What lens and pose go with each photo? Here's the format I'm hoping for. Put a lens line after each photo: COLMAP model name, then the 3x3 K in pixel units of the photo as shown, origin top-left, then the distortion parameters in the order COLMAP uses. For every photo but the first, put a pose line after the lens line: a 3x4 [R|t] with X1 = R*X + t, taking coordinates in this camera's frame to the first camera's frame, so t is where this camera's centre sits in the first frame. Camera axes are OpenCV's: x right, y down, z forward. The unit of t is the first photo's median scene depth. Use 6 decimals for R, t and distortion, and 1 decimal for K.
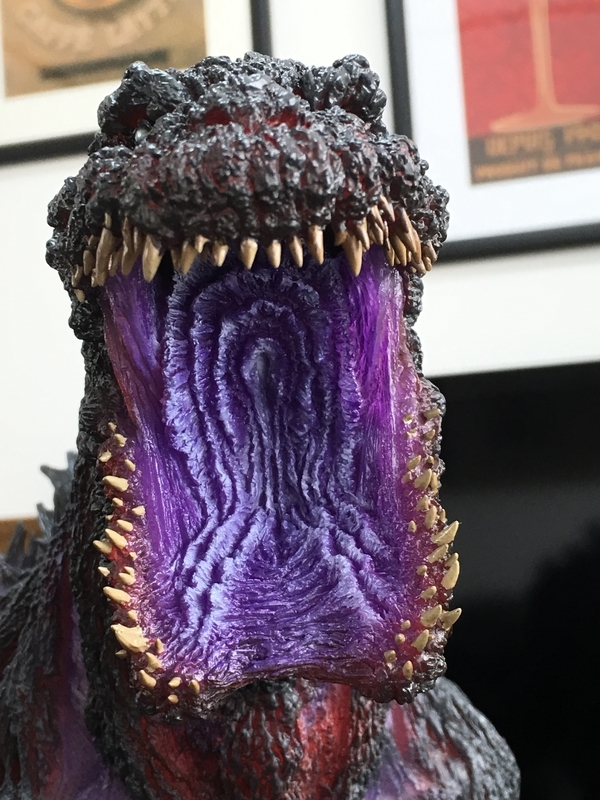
lens RADIAL K [[1281.4, 0, 300.4], [0, 1281.4, 400.6], [0, 0, 1]] dist [0.008650, 0.000000]
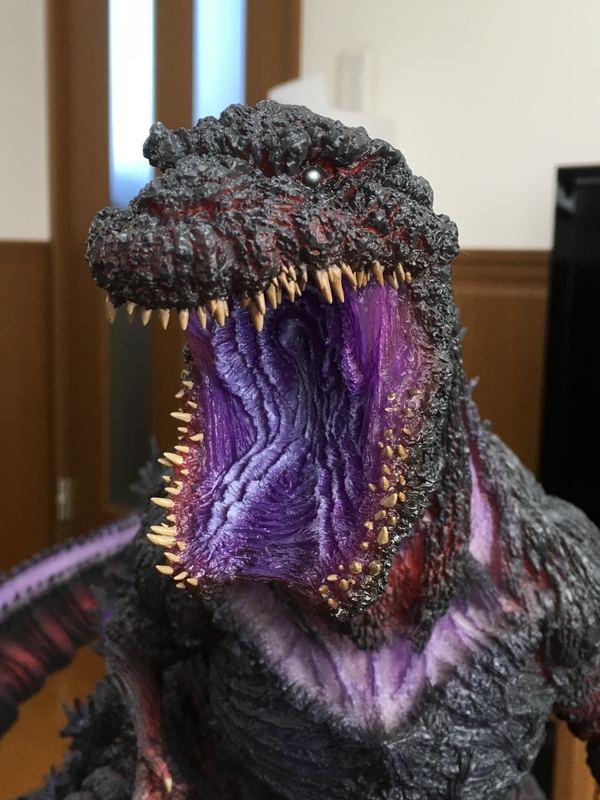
lens RADIAL K [[980.5, 0, 299.3], [0, 980.5, 398.7], [0, 0, 1]] dist [0.023263, 0.000000]
pose [[0.918658, 0.131790, -0.372423, 0.356911], [-0.034252, 0.965736, 0.257257, -0.226181], [0.393566, -0.223575, 0.891695, 0.109981]]
